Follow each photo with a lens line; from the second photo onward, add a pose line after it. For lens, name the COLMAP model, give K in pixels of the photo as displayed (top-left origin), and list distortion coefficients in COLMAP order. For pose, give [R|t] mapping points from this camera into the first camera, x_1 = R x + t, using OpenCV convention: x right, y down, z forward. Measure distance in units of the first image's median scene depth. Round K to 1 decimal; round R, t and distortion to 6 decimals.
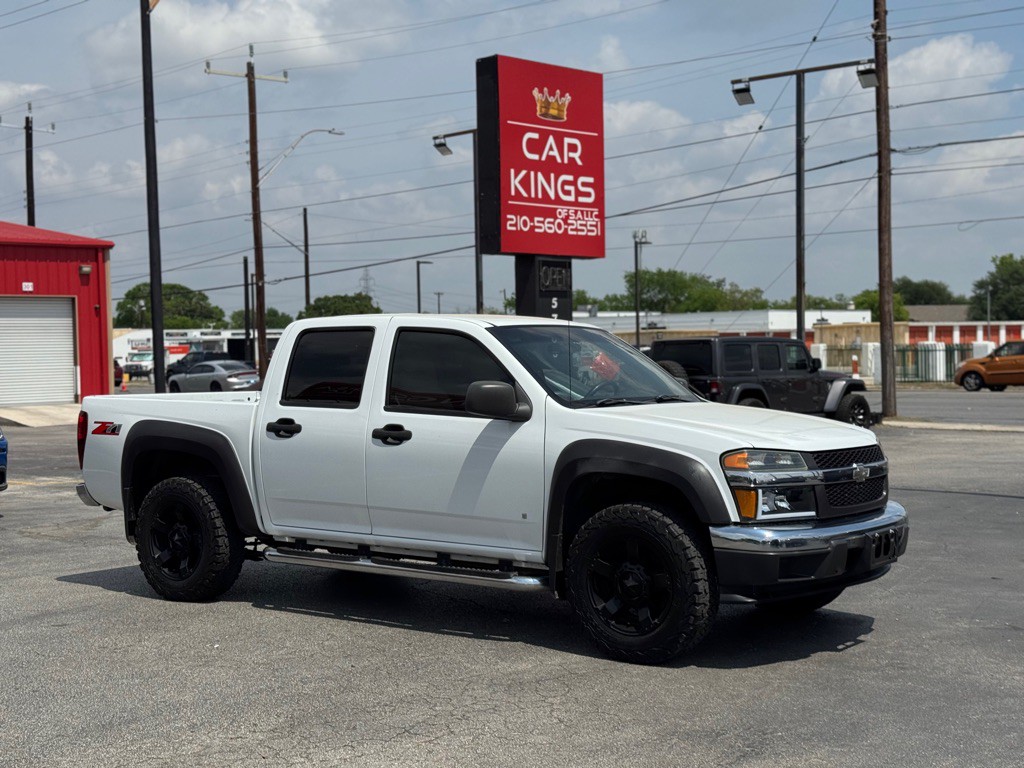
lens RADIAL K [[1419.2, 0, 511.2], [0, 1419.2, 387.8], [0, 0, 1]] dist [0.180831, -0.298403]
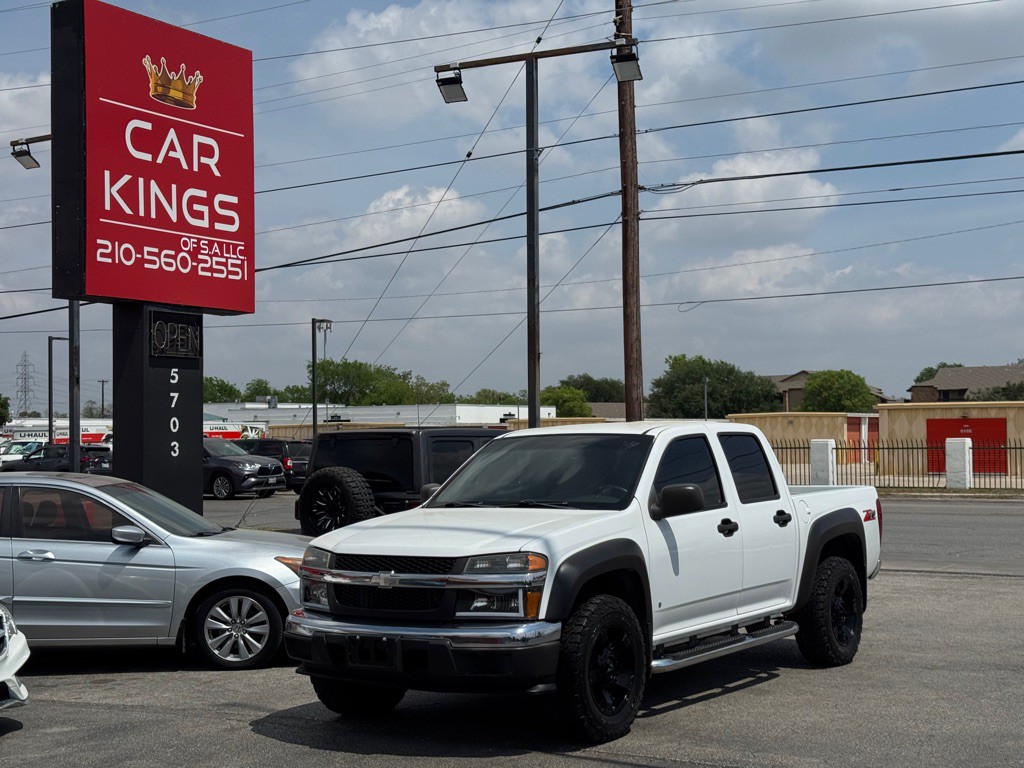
lens RADIAL K [[1419.2, 0, 511.2], [0, 1419.2, 387.8], [0, 0, 1]] dist [0.180831, -0.298403]
pose [[0.975751, 0.017342, 0.218195, 0.037903], [-0.002929, 0.997802, -0.066206, -0.009868], [-0.218864, 0.063962, 0.973657, 0.308497]]
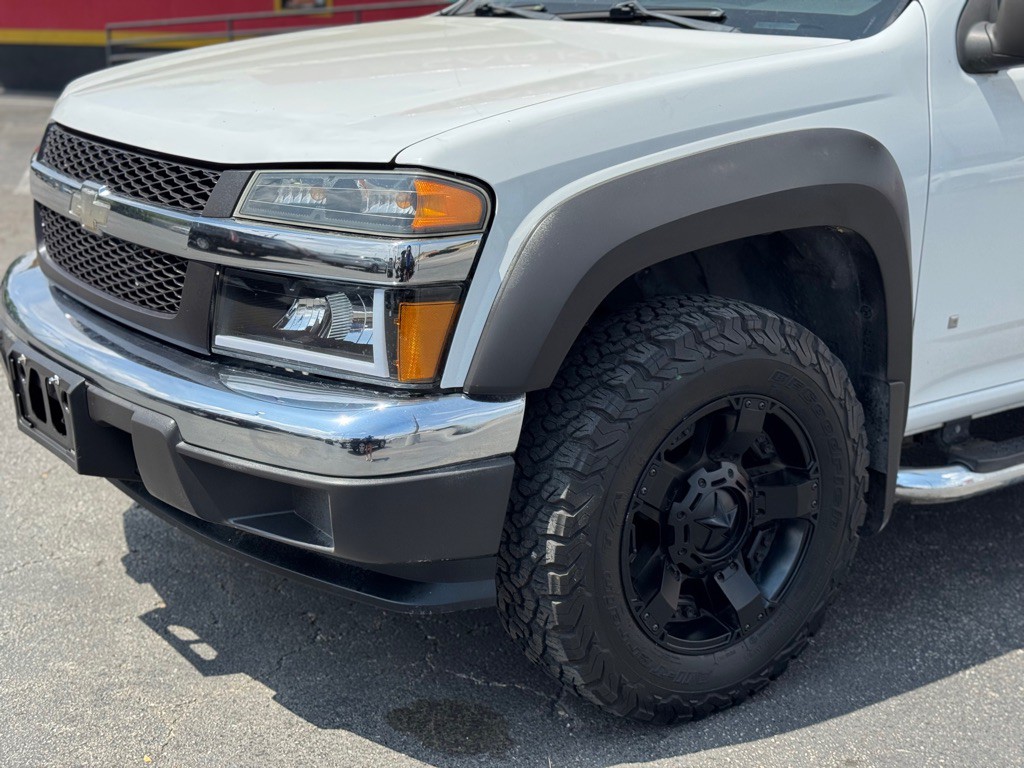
lens RADIAL K [[1419.2, 0, 511.2], [0, 1419.2, 387.8], [0, 0, 1]] dist [0.180831, -0.298403]
pose [[0.991997, 0.070535, -0.104723, 0.106579], [-0.040579, 0.963511, 0.264575, -0.006648], [0.119564, -0.258208, 0.958662, 0.472574]]
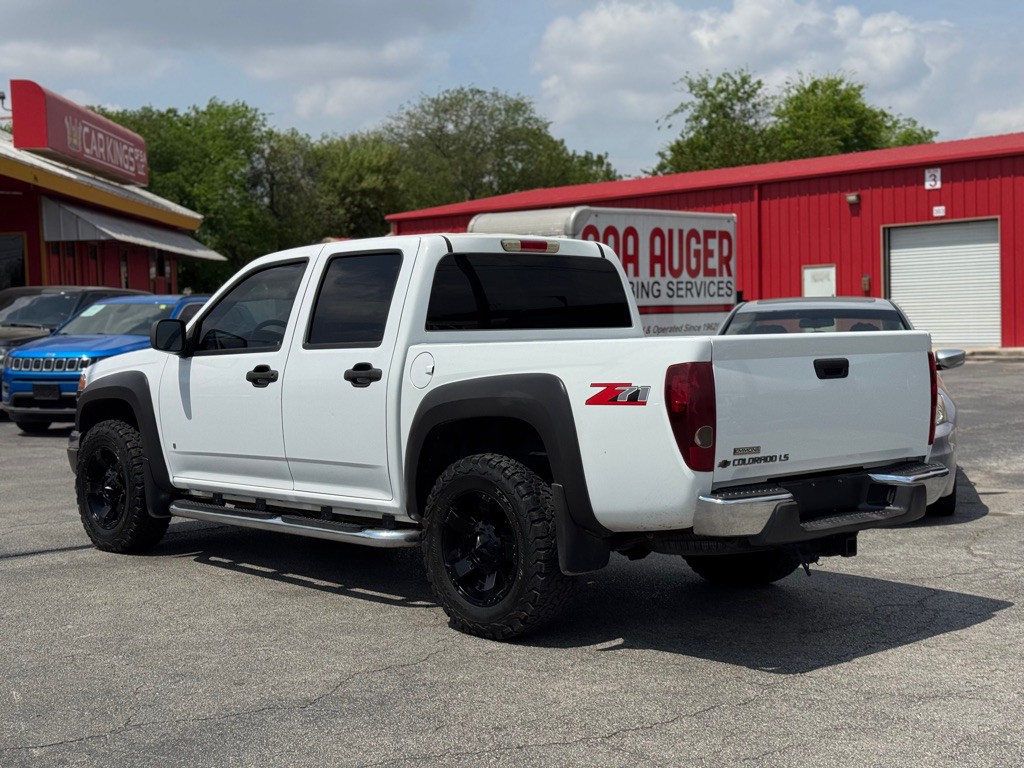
lens RADIAL K [[1423.6, 0, 505.4], [0, 1423.6, 385.6], [0, 0, 1]] dist [0.186307, -0.364462]
pose [[-0.005373, 0.068686, -0.997624, 0.382740], [0.000899, 0.997638, 0.068682, -0.015383], [0.999985, -0.000528, -0.005422, 0.629822]]
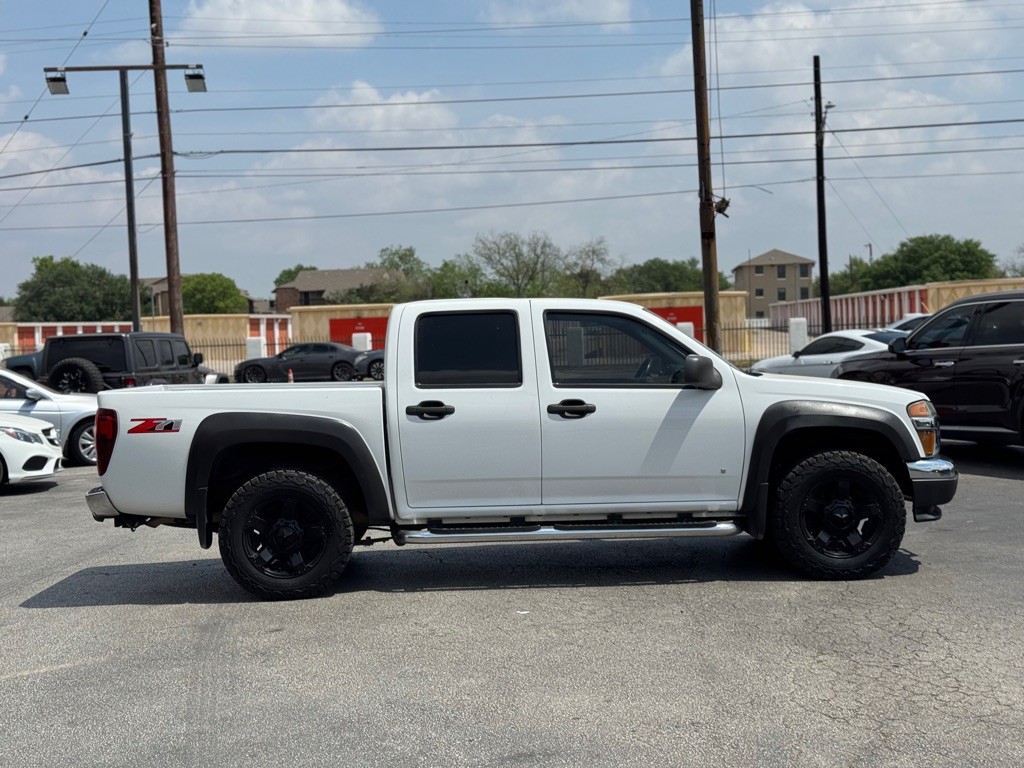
lens RADIAL K [[1423.6, 0, 505.4], [0, 1423.6, 385.6], [0, 0, 1]] dist [0.186307, -0.364462]
pose [[0.788125, -0.035021, 0.614518, -0.202200], [0.037097, 0.999268, 0.009371, 0.000845], [-0.614396, 0.015411, 0.788847, 0.045545]]
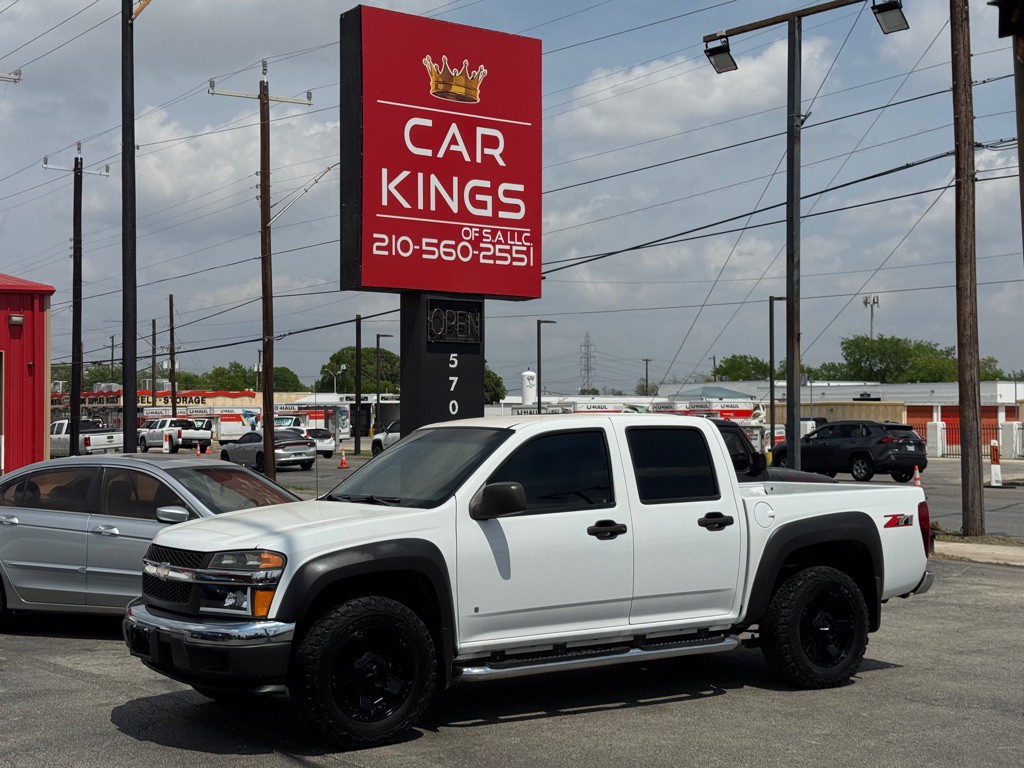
lens RADIAL K [[1419.2, 0, 511.2], [0, 1419.2, 387.8], [0, 0, 1]] dist [0.180831, -0.298403]
pose [[0.986063, 0.013995, -0.165780, 0.173342], [-0.021792, 0.998735, -0.045306, -0.015130], [0.164936, 0.048287, 0.985121, 0.315293]]
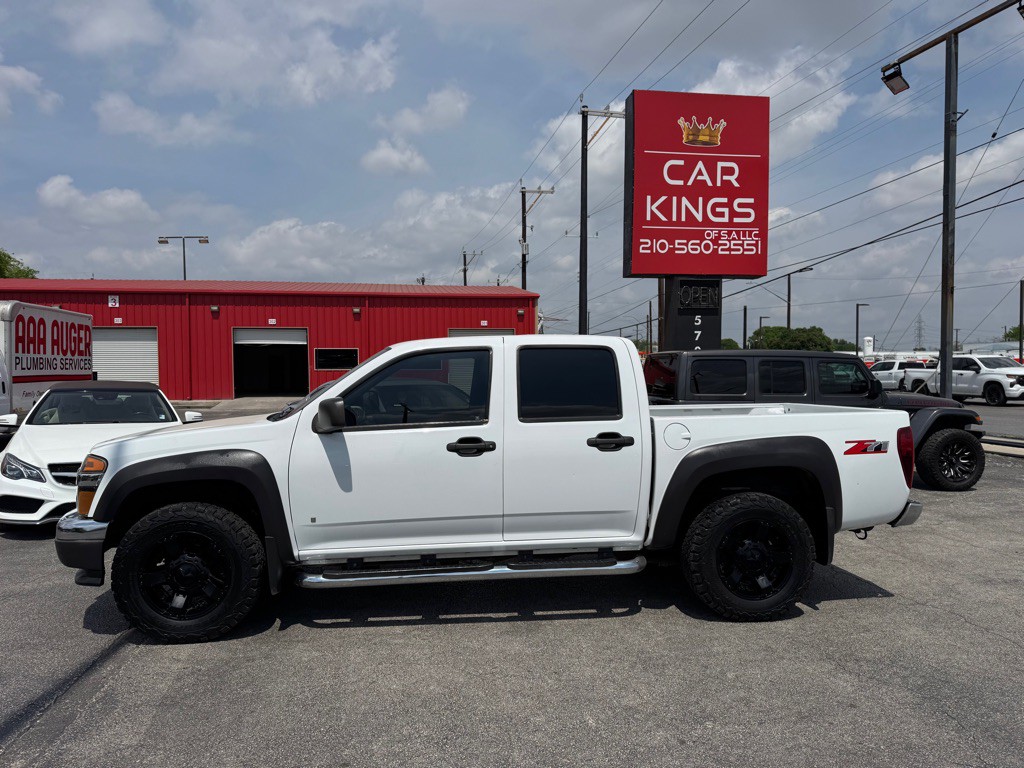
lens RADIAL K [[719.1, 0, 509.7], [0, 719.1, 384.2], [0, 0, 1]] dist [0.101017, -0.138431]
pose [[0.808249, 0.028767, -0.588137, 0.233666], [-0.027147, 0.999564, 0.011583, -0.014559], [0.588214, 0.006605, 0.808678, 0.480733]]
